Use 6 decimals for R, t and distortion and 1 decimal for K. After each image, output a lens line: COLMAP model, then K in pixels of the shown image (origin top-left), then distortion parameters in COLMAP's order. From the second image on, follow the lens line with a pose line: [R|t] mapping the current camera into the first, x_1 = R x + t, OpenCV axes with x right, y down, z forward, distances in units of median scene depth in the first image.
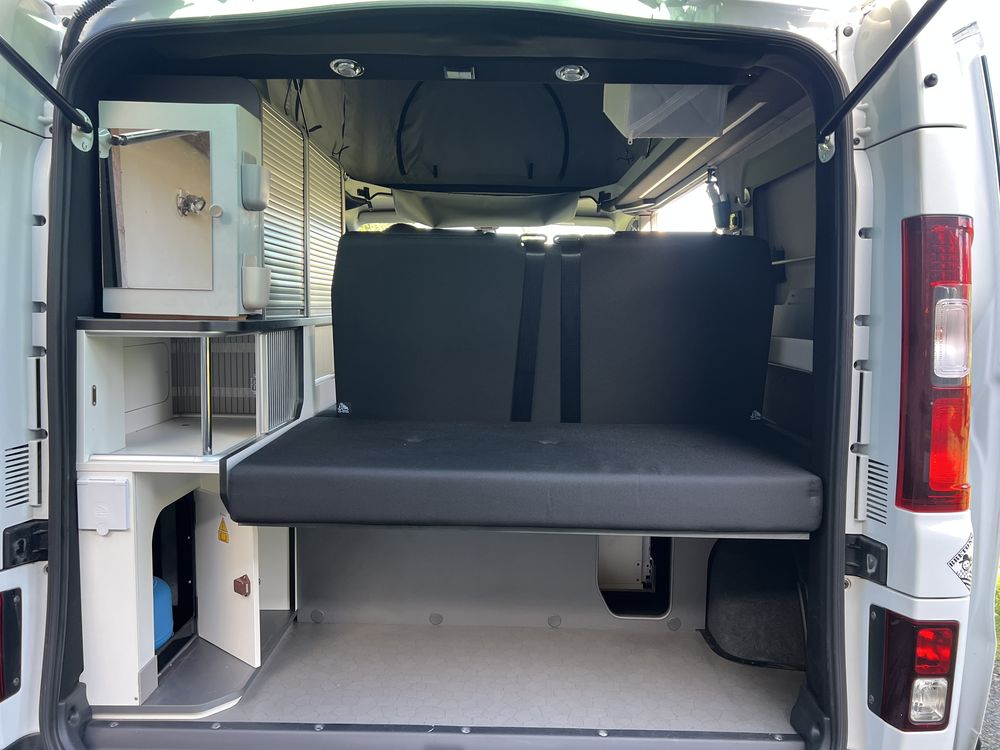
lens RADIAL K [[745.5, 0, 501.7], [0, 745.5, 373.9], [0, 0, 1]] dist [0.043896, -0.058493]
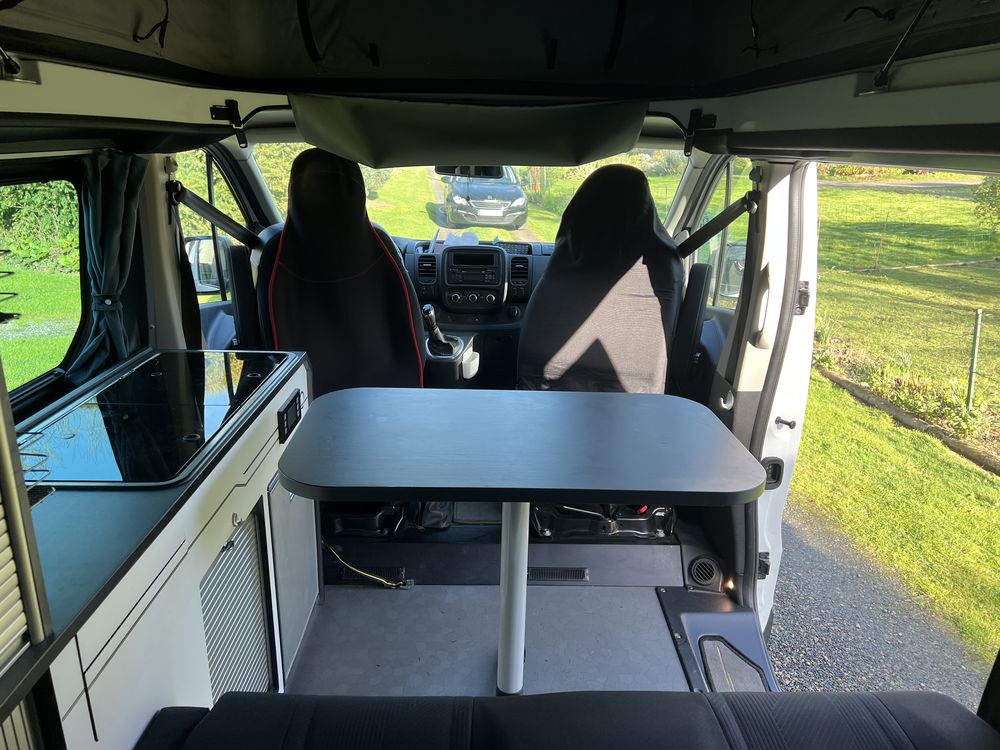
lens RADIAL K [[745.5, 0, 499.0], [0, 745.5, 378.3], [0, 0, 1]] dist [0.043896, -0.058493]
pose [[0.999937, -0.003433, 0.010716, -0.006072], [0.001011, 0.975892, 0.218250, -0.164573], [-0.011207, -0.218226, 0.975834, 0.431165]]
